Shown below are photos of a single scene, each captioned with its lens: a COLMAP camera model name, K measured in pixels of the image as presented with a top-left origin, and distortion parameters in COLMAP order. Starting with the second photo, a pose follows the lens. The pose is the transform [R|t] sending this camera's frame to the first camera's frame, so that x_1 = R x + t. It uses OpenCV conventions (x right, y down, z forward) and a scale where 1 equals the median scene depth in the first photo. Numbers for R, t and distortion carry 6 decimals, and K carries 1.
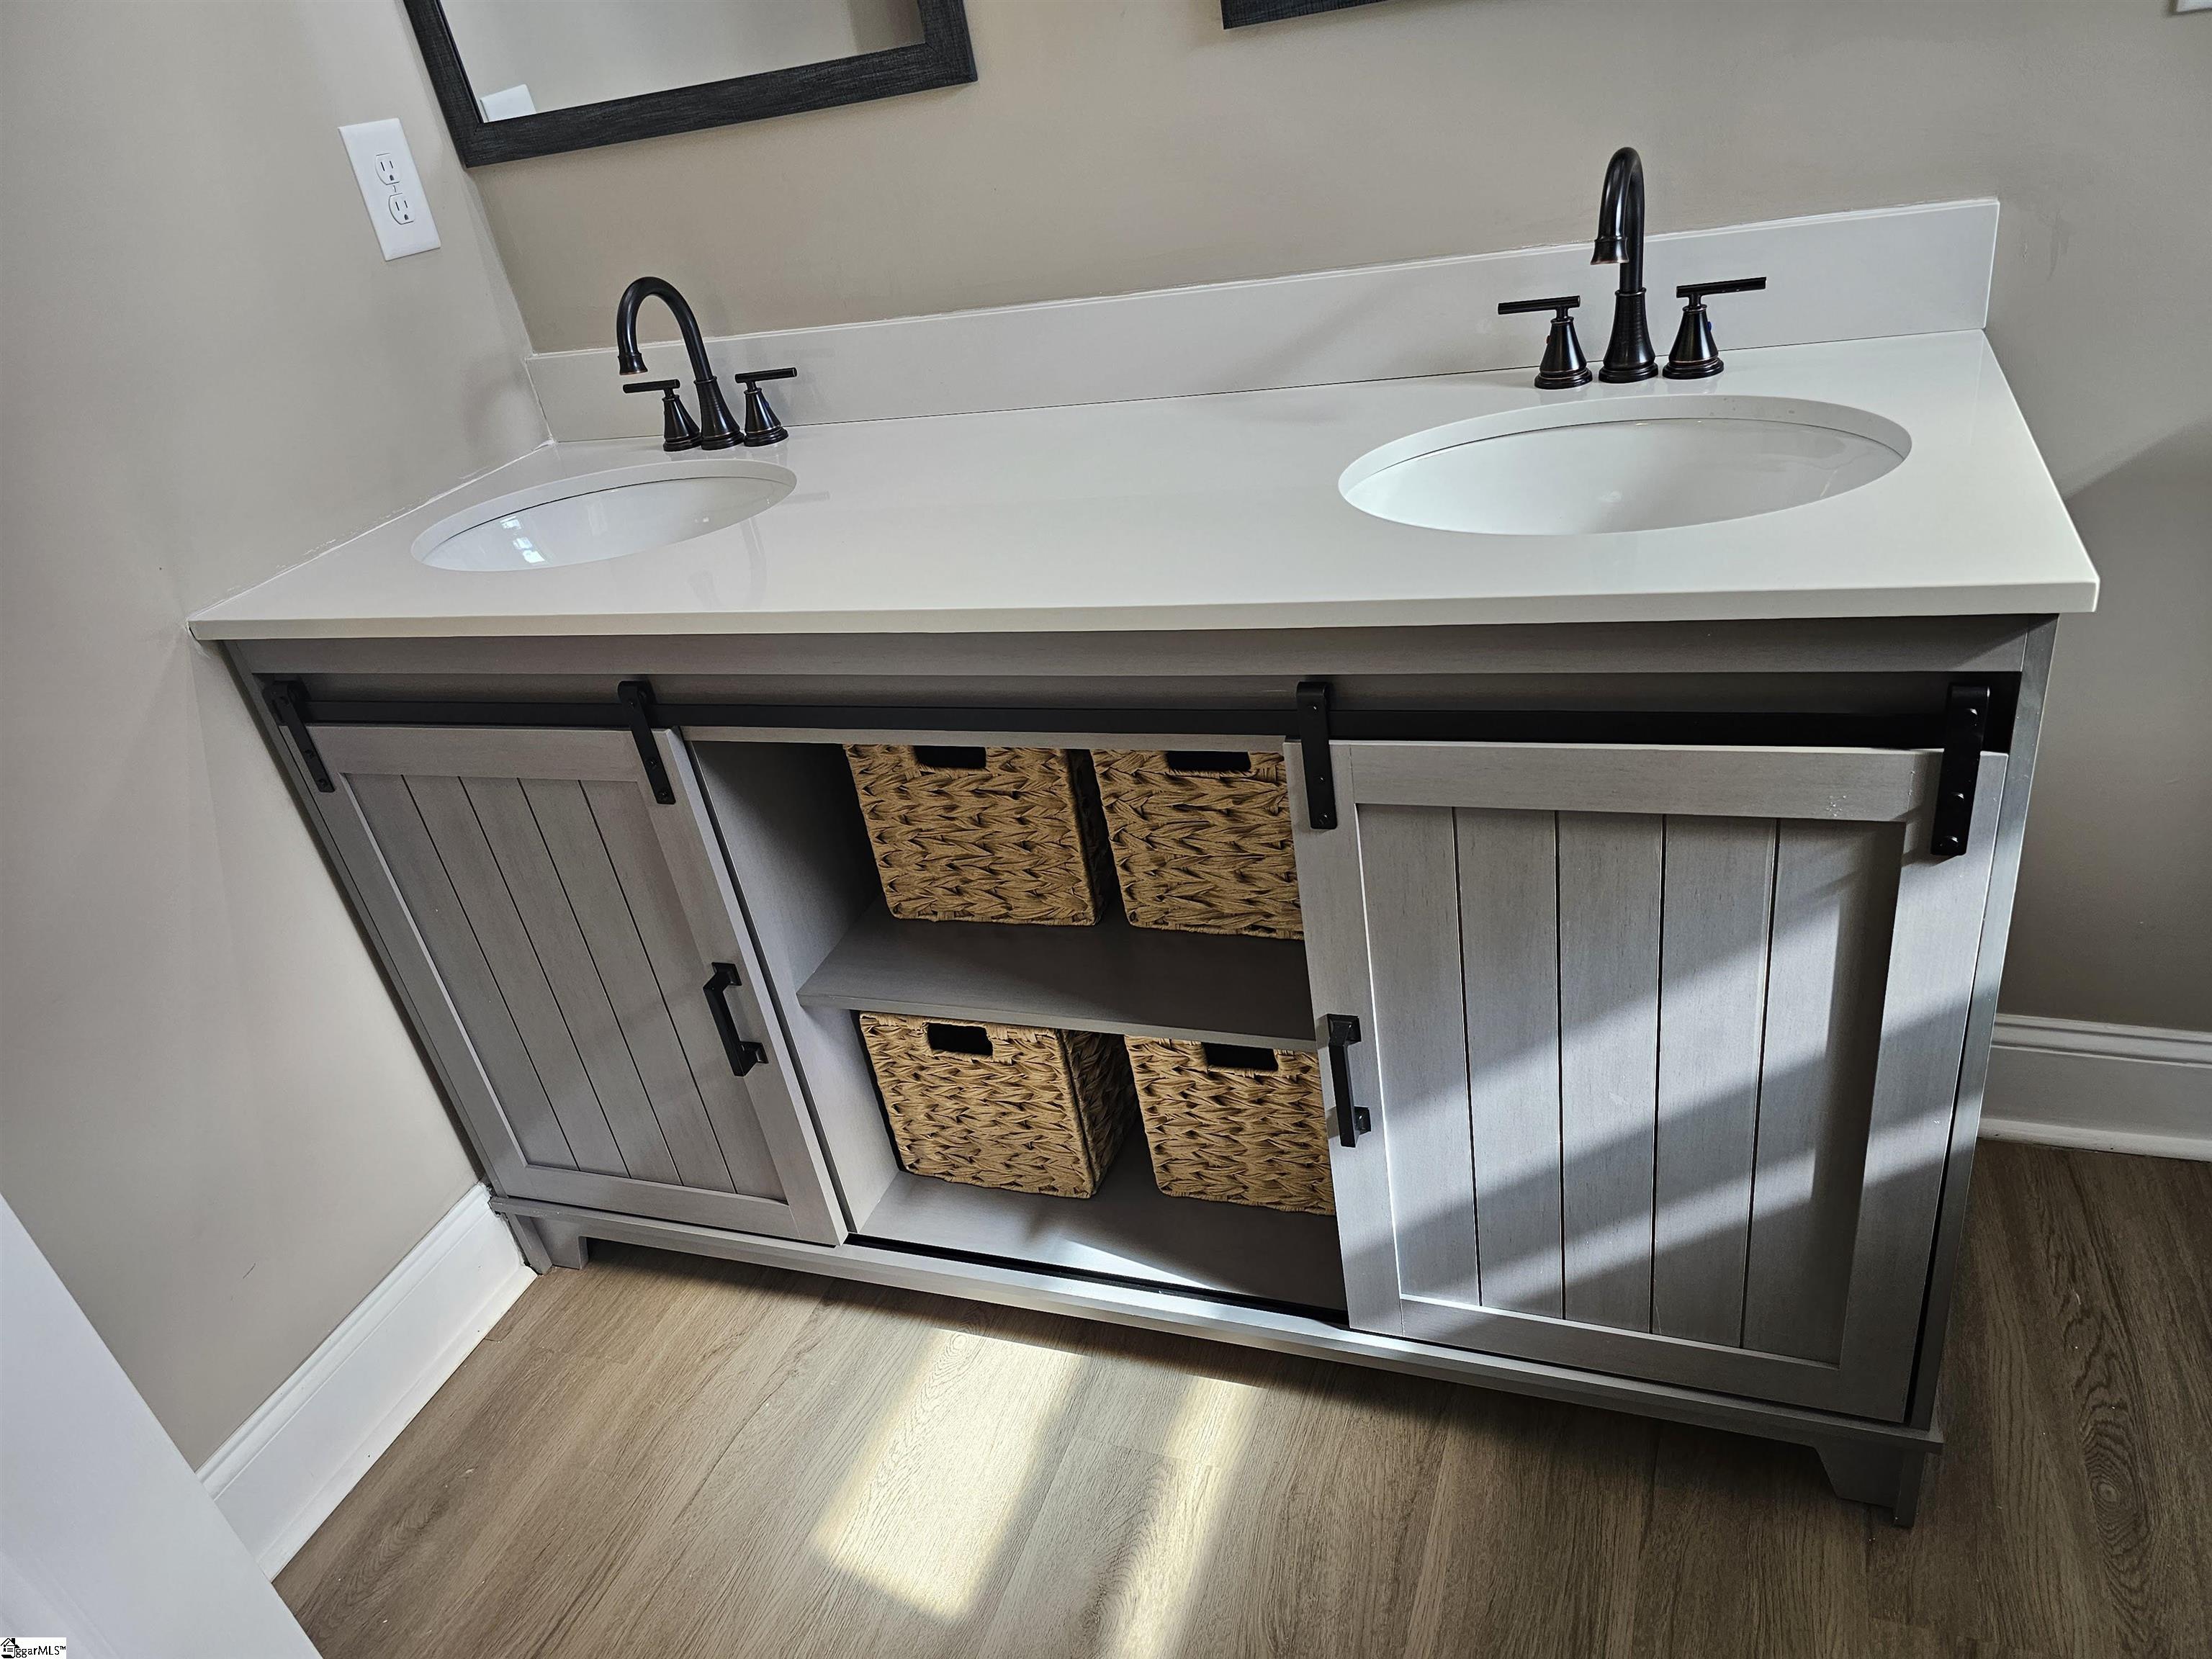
lens RADIAL K [[1477.6, 0, 1116.9], [0, 1477.6, 844.9], [0, 0, 1]] dist [0.073570, -0.072723]
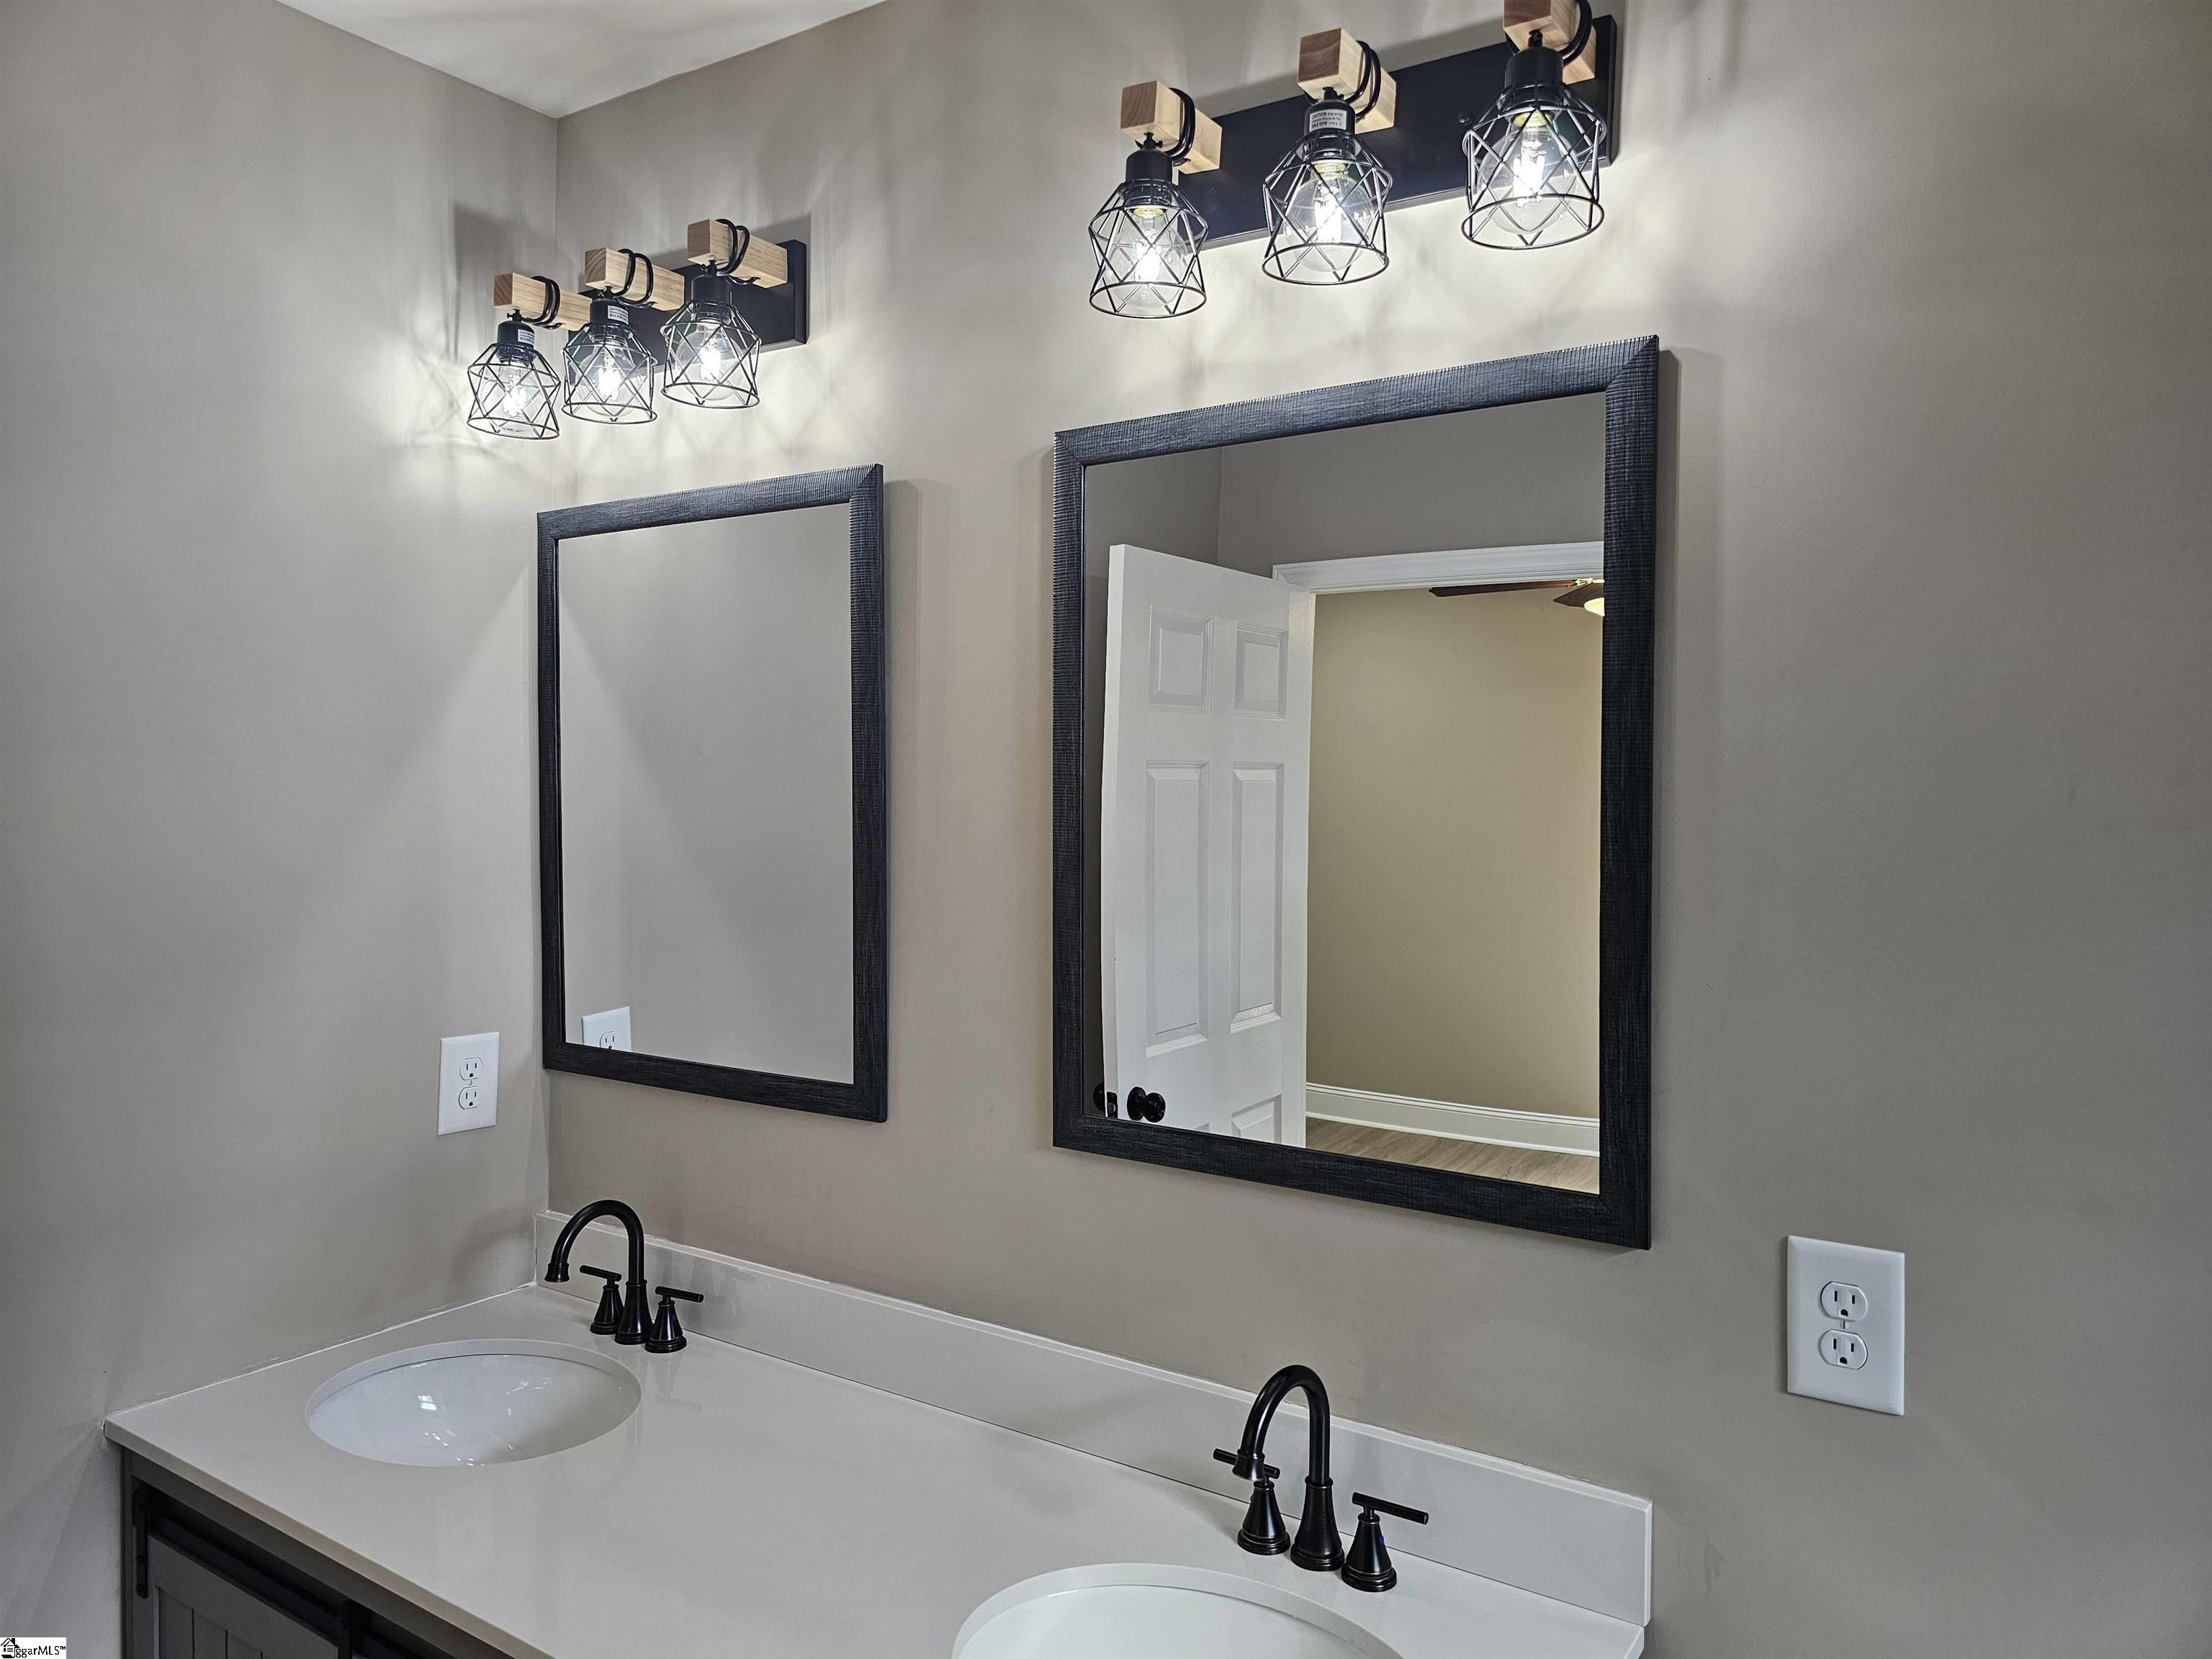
lens RADIAL K [[1477.6, 0, 1103.1], [0, 1477.6, 821.3], [0, 0, 1]] dist [0.073570, -0.072723]
pose [[0.957611, 0.174385, -0.229285, 0.308505], [-0.262410, 0.856439, -0.444583, -0.222516], [0.118840, 0.485904, 0.865895, -0.150458]]
